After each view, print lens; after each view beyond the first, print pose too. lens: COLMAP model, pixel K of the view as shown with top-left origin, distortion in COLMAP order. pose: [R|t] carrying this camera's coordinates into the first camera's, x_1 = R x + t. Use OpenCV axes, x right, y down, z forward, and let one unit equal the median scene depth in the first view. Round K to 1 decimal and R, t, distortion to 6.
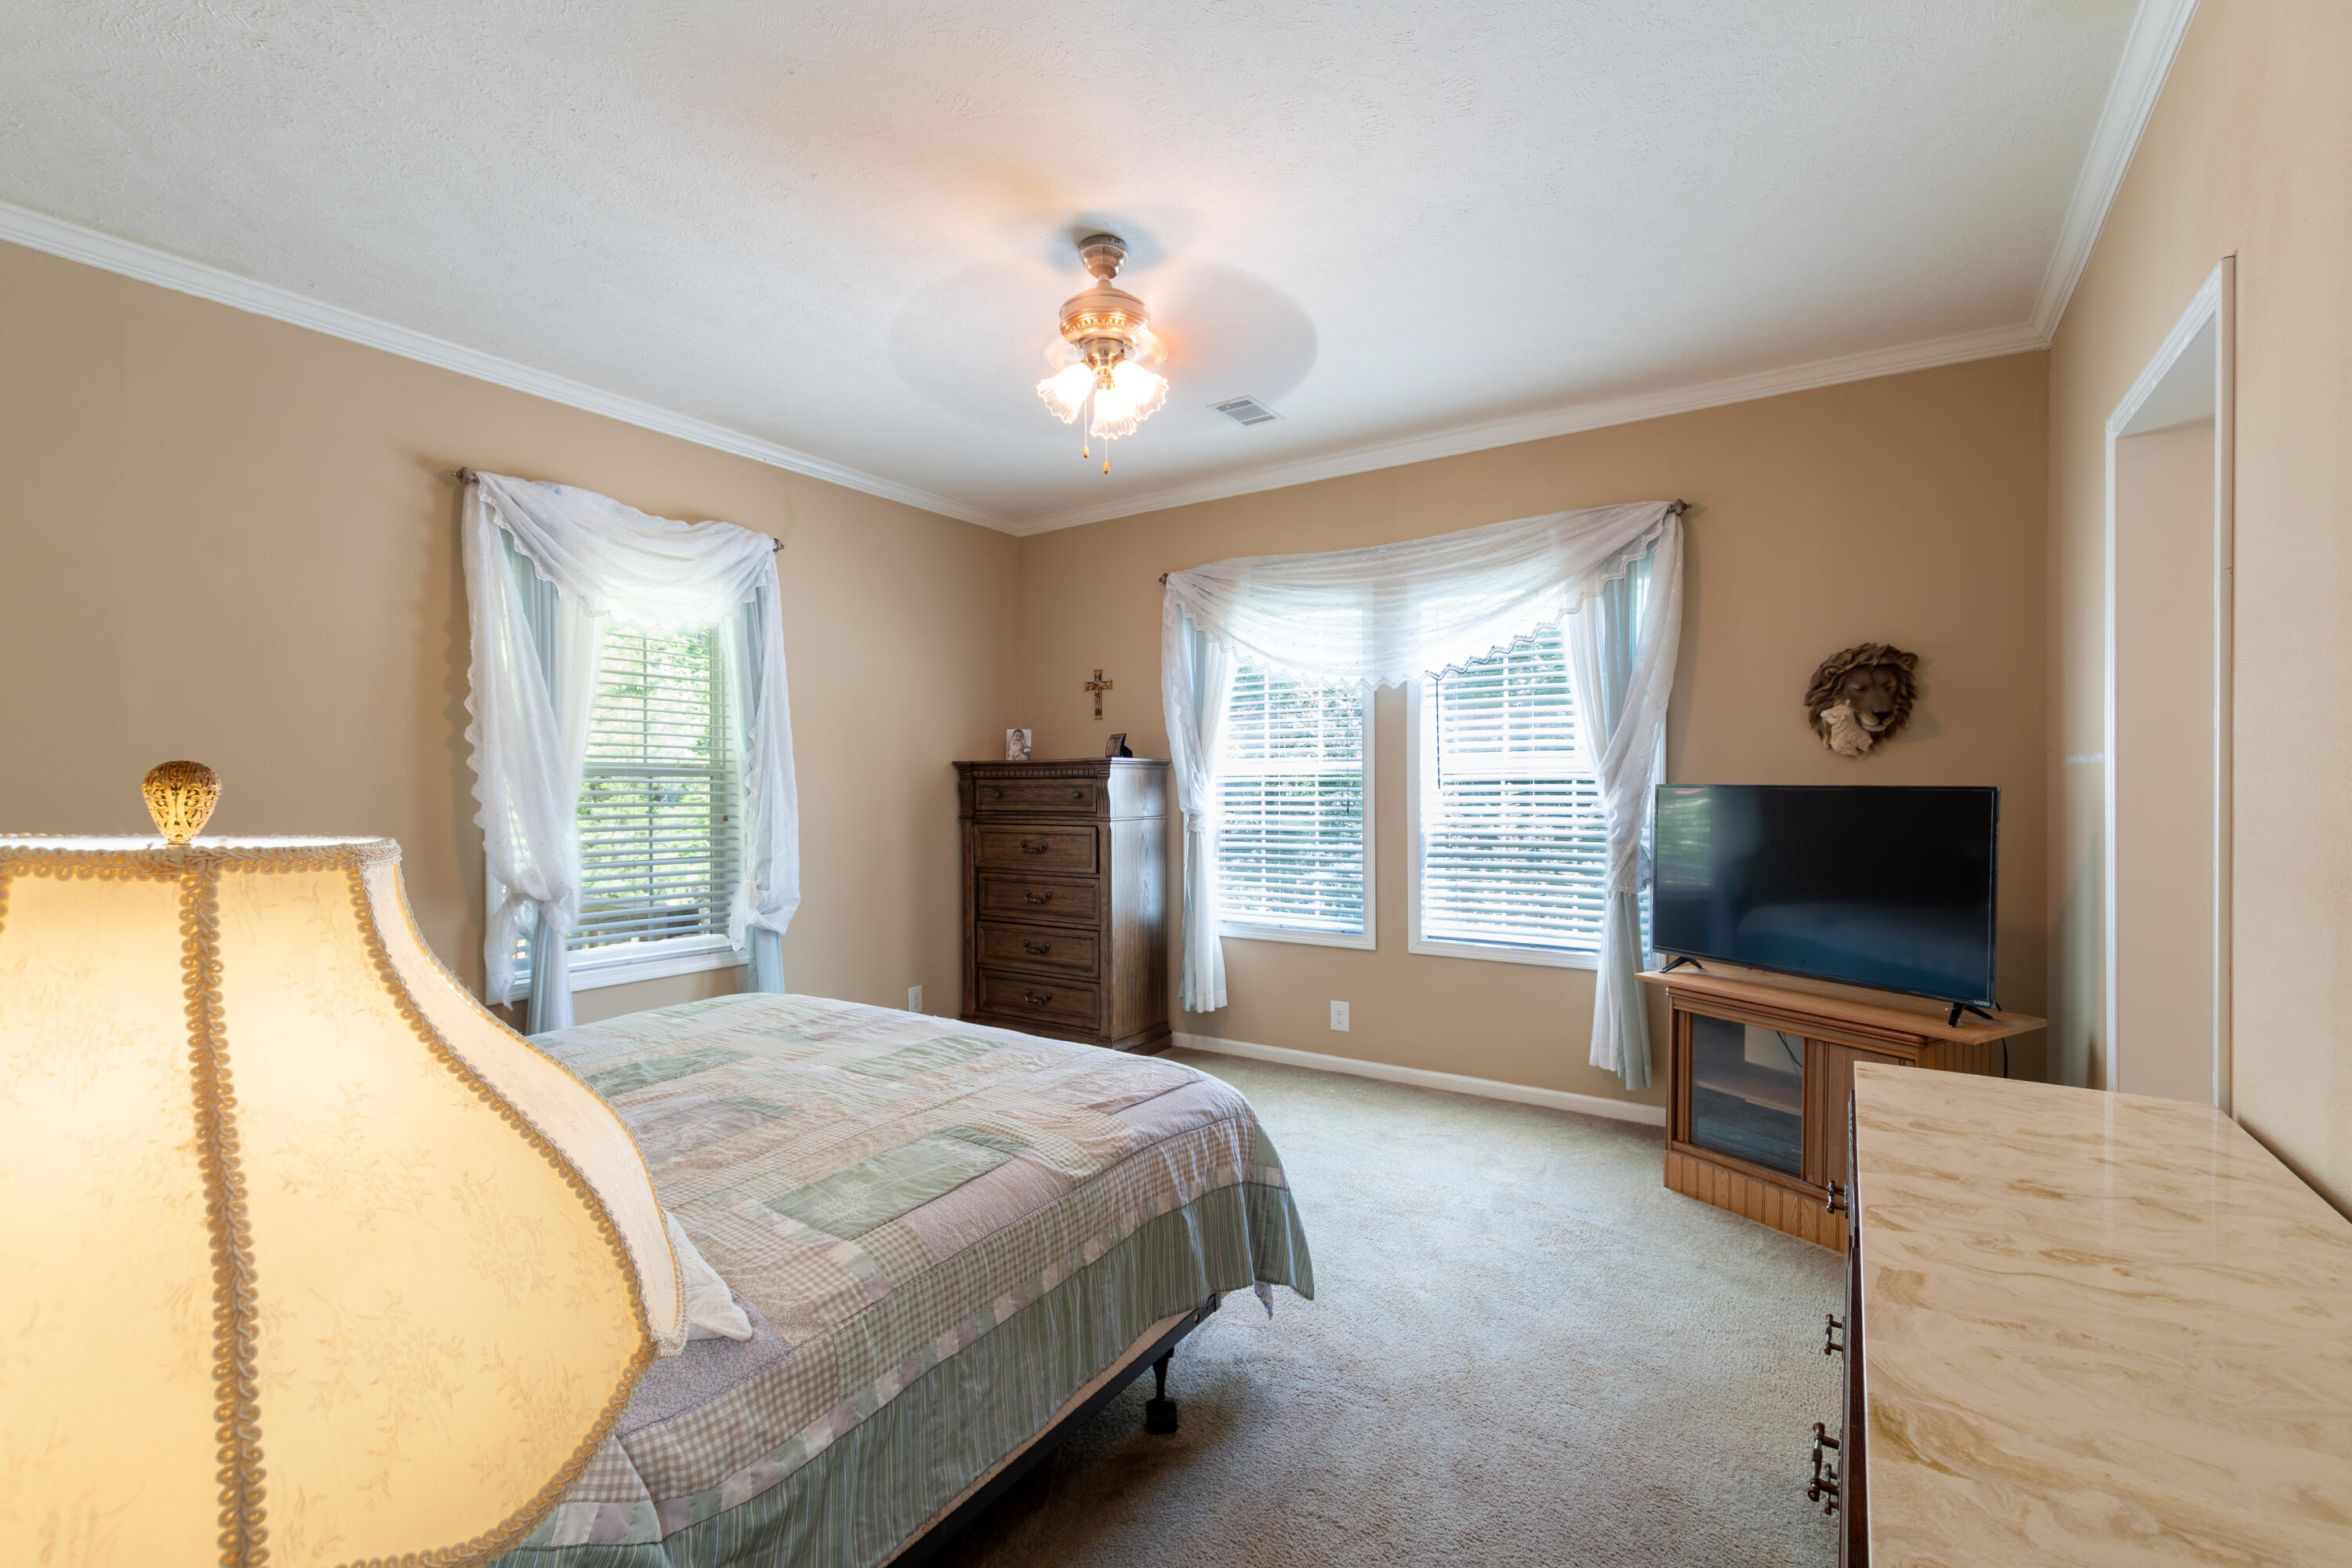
lens RADIAL K [[1023.1, 0, 1171.8], [0, 1023.1, 795.5], [0, 0, 1]] dist [0.011587, -0.005156]
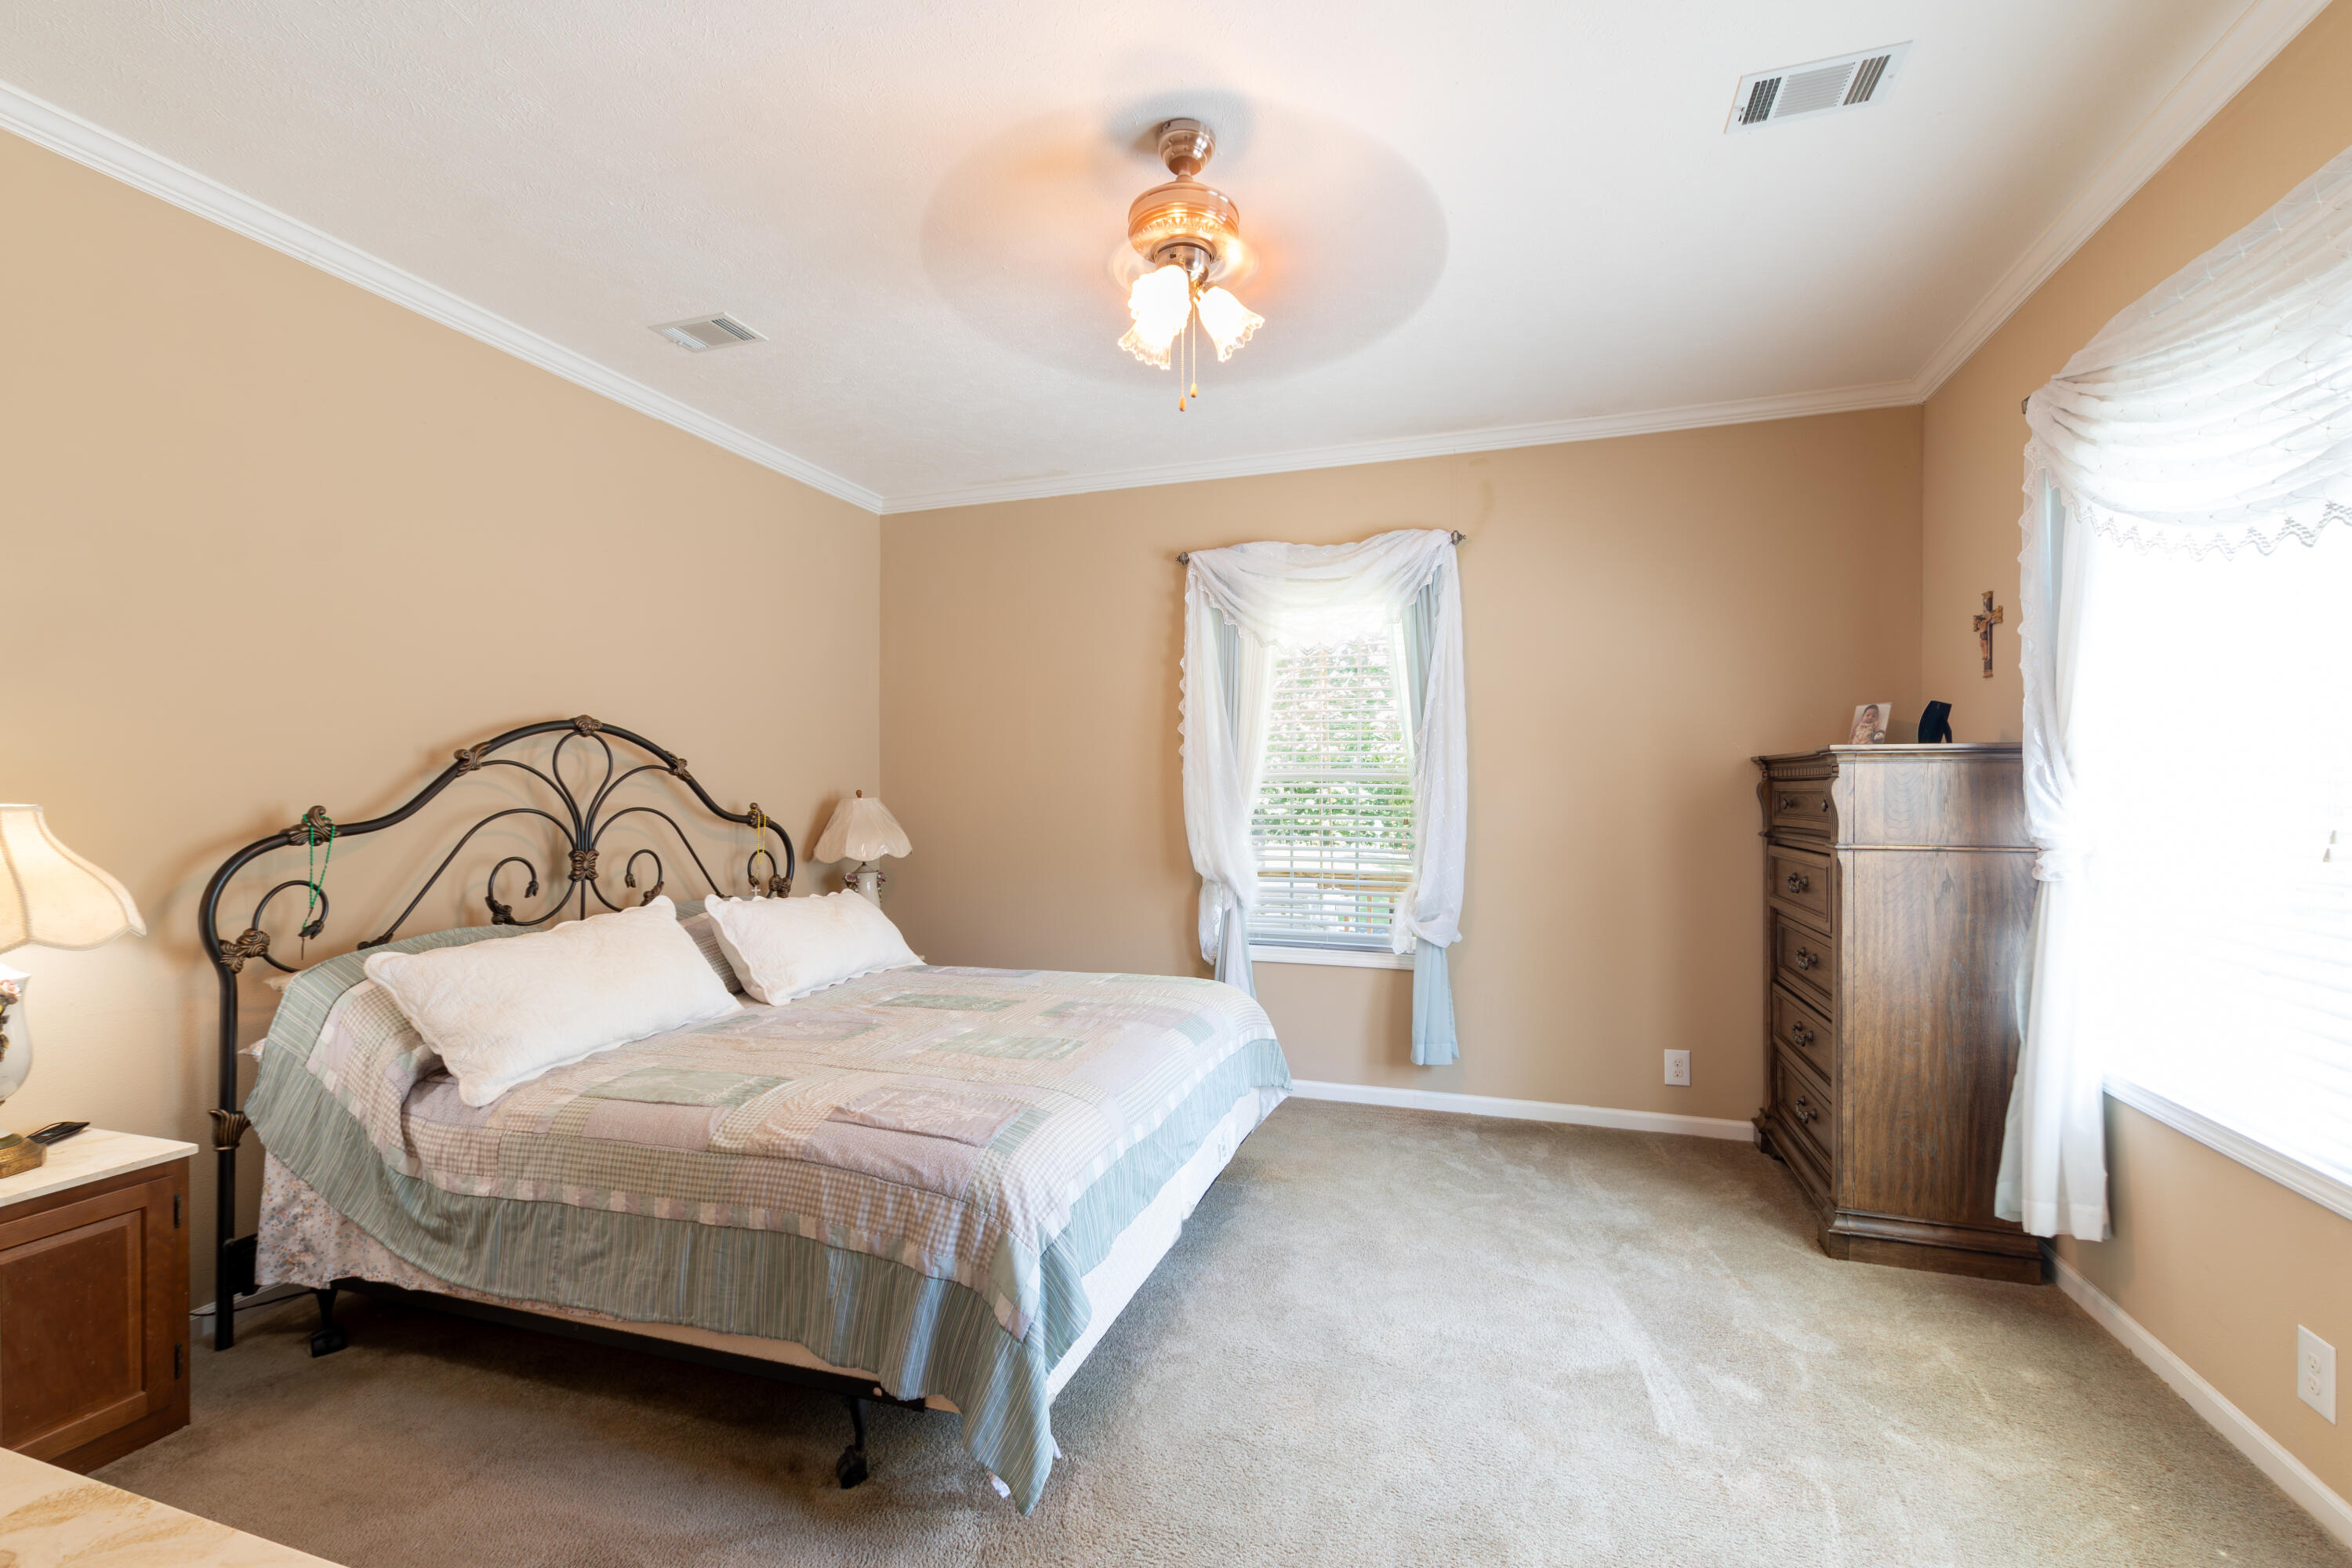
lens RADIAL K [[1023.1, 0, 1171.8], [0, 1023.1, 795.5], [0, 0, 1]] dist [0.011587, -0.005156]
pose [[0.258879, 0.008045, -0.965876, 0.525161], [-0.010173, 0.999933, 0.005602, -0.007691], [0.965856, 0.008376, 0.258944, 0.562505]]
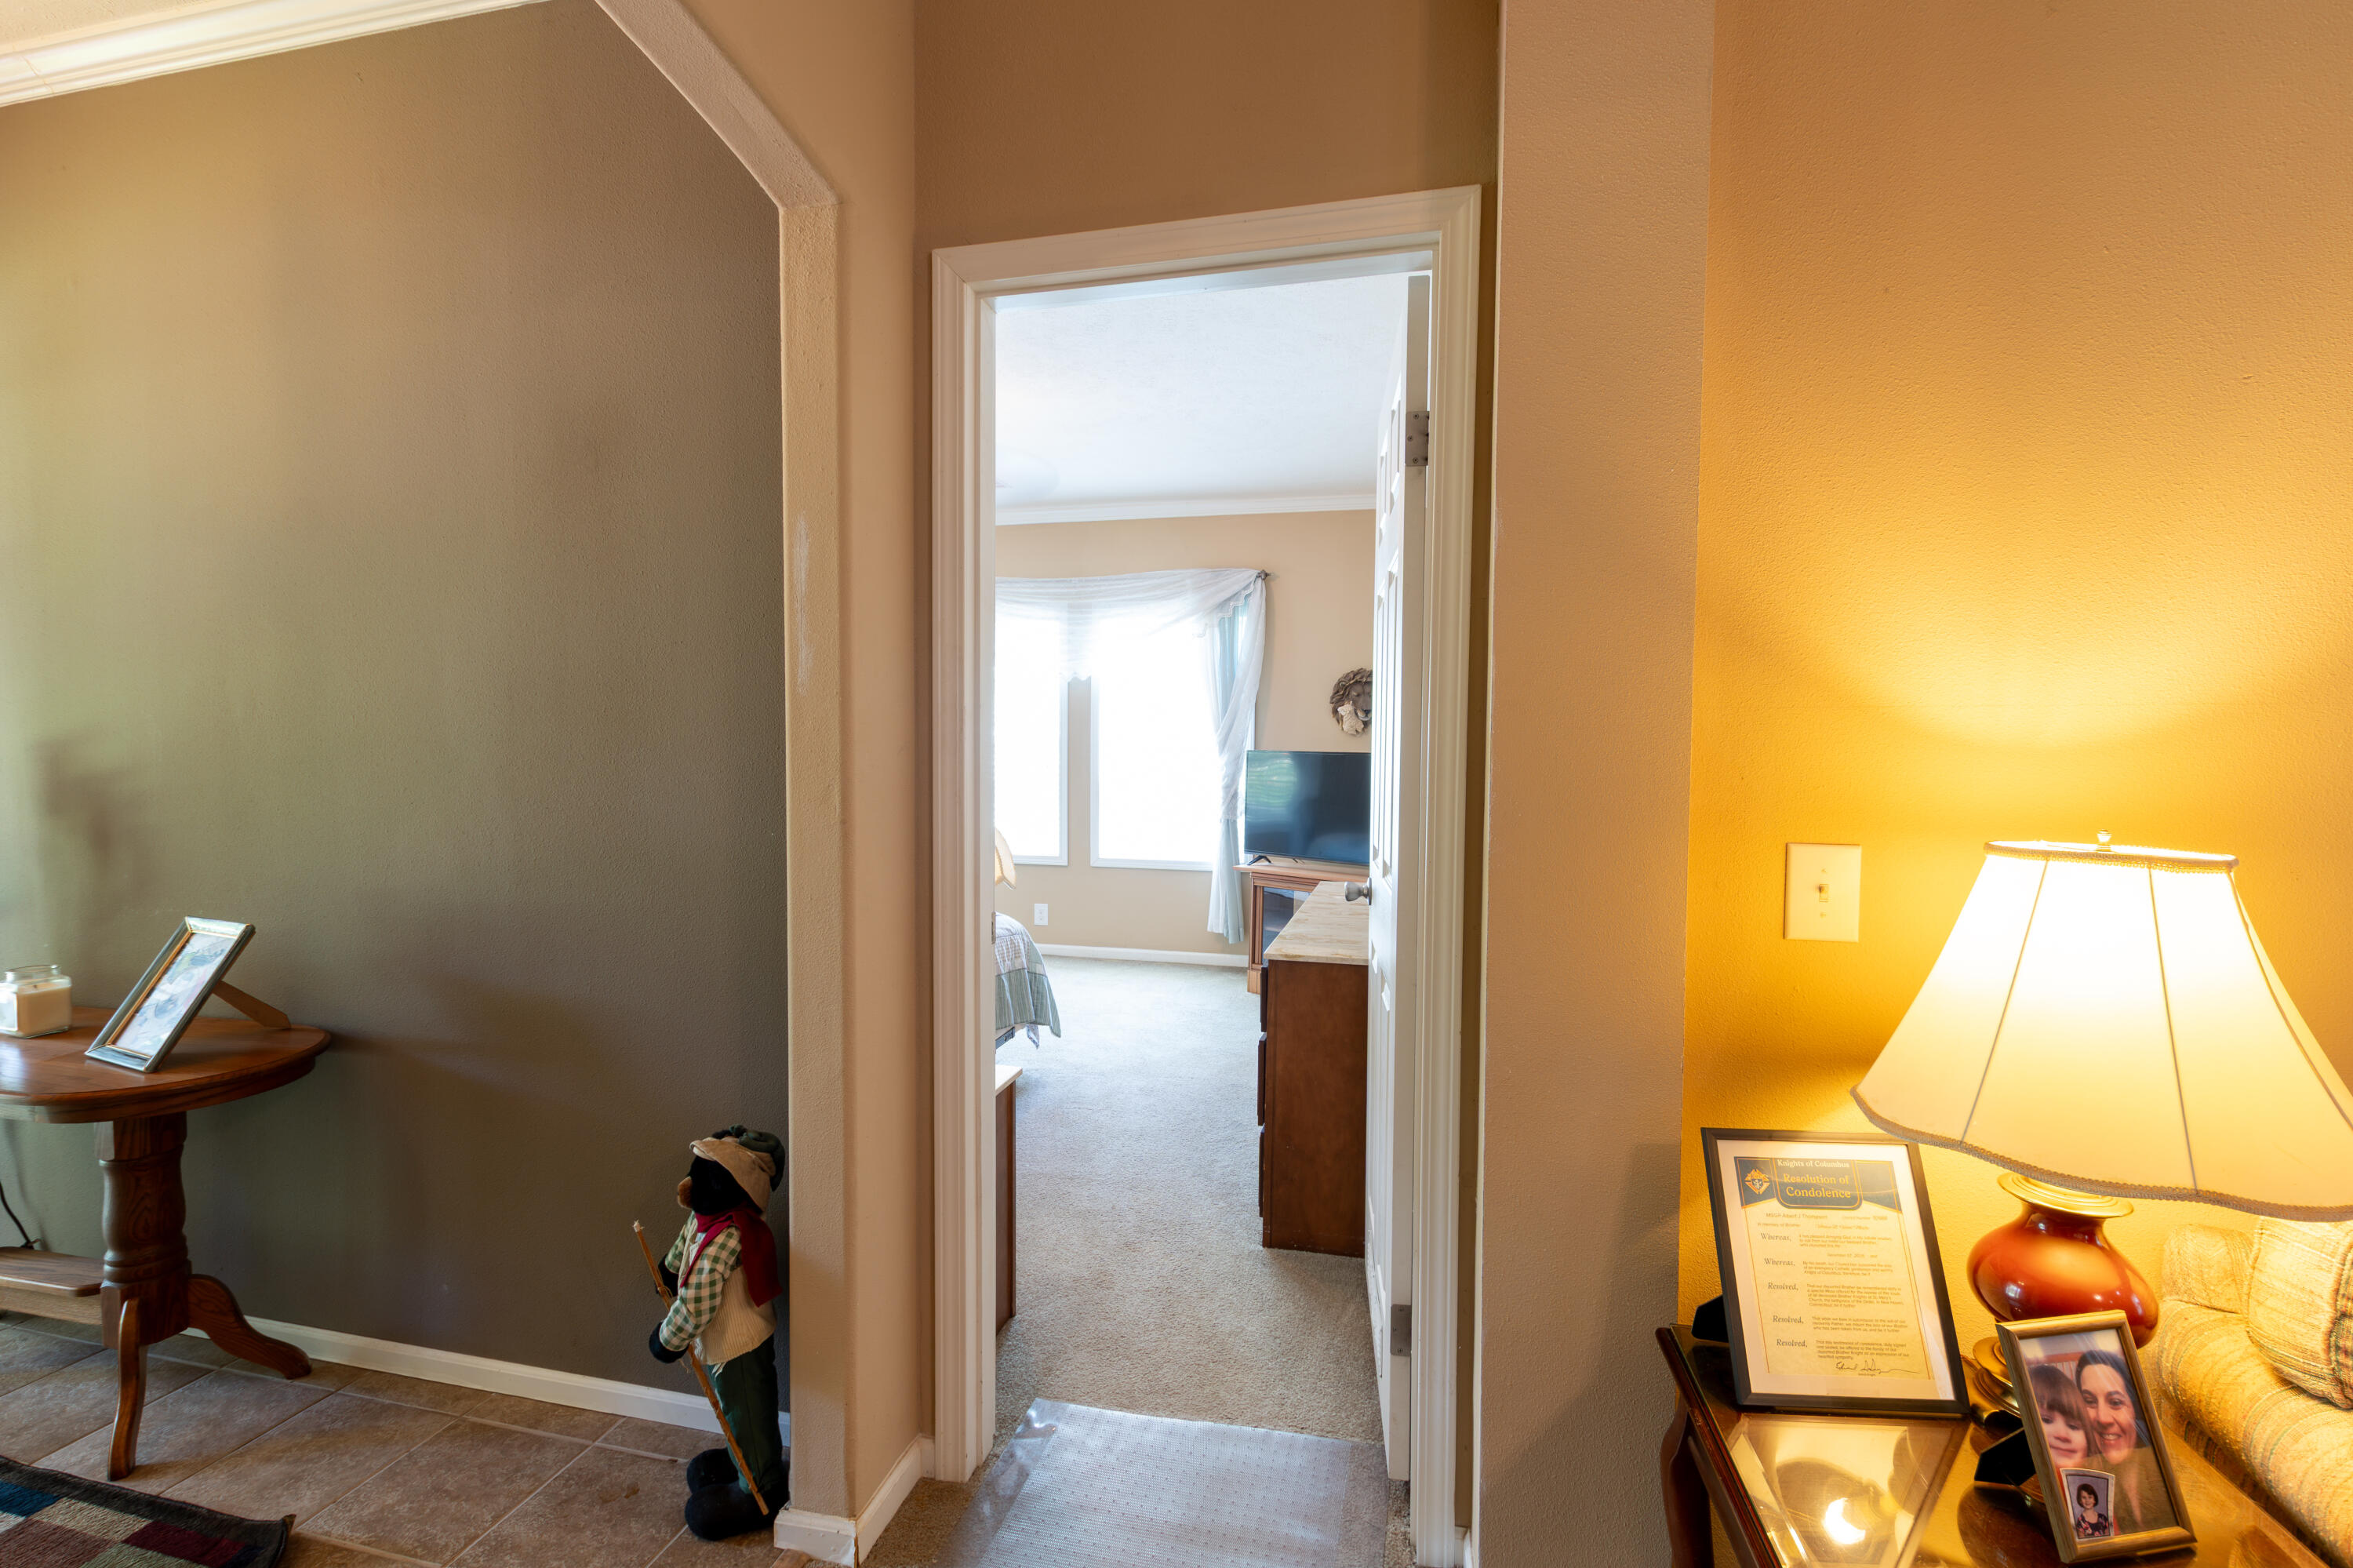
lens RADIAL K [[1023.6, 0, 1172.3], [0, 1023.6, 795.5], [0, 0, 1]] dist [0.011587, -0.005156]
pose [[0.940645, -0.004103, 0.339367, -0.174849], [-0.008325, 0.999347, 0.035157, 0.004367], [-0.339290, -0.035896, 0.939997, -0.449322]]
